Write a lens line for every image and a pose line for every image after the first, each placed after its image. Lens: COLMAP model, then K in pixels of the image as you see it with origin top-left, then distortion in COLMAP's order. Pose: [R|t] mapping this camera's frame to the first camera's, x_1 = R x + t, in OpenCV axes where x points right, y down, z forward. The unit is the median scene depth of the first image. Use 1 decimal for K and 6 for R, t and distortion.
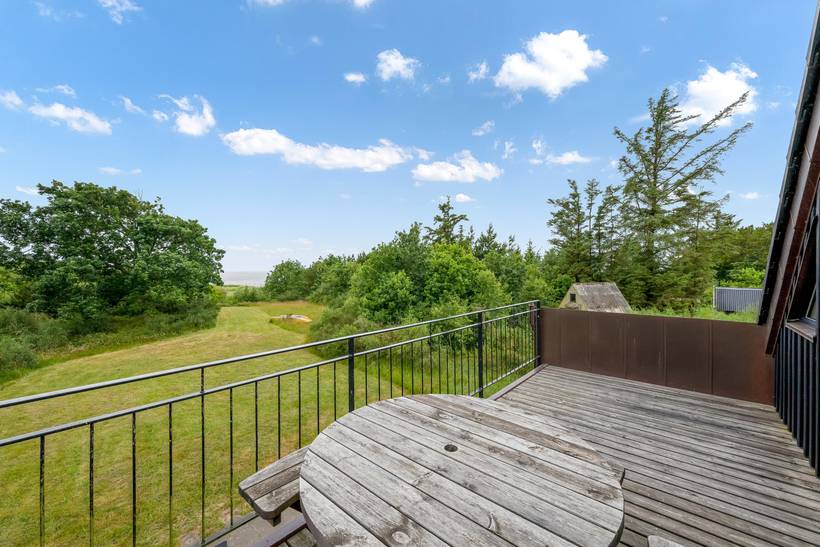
lens RADIAL K [[321.3, 0, 412.6], [0, 321.3, 274.7], [0, 0, 1]] dist [0.000155, -0.000075]
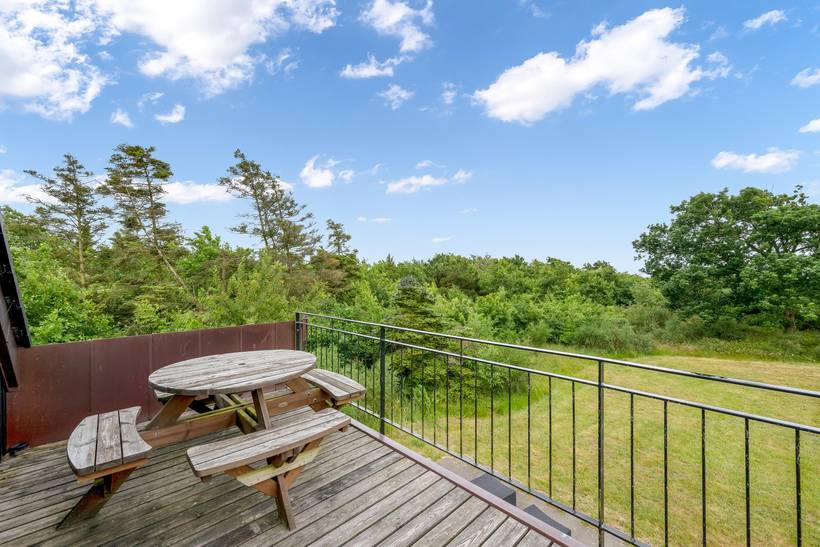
lens RADIAL K [[321.3, 0, 412.6], [0, 321.3, 274.7], [0, 0, 1]] dist [0.000155, -0.000075]
pose [[-0.079729, -0.011805, -0.996747, 0.117022], [-0.007615, 0.999908, -0.011233, -0.000155], [0.996788, 0.006695, -0.079811, 0.127328]]
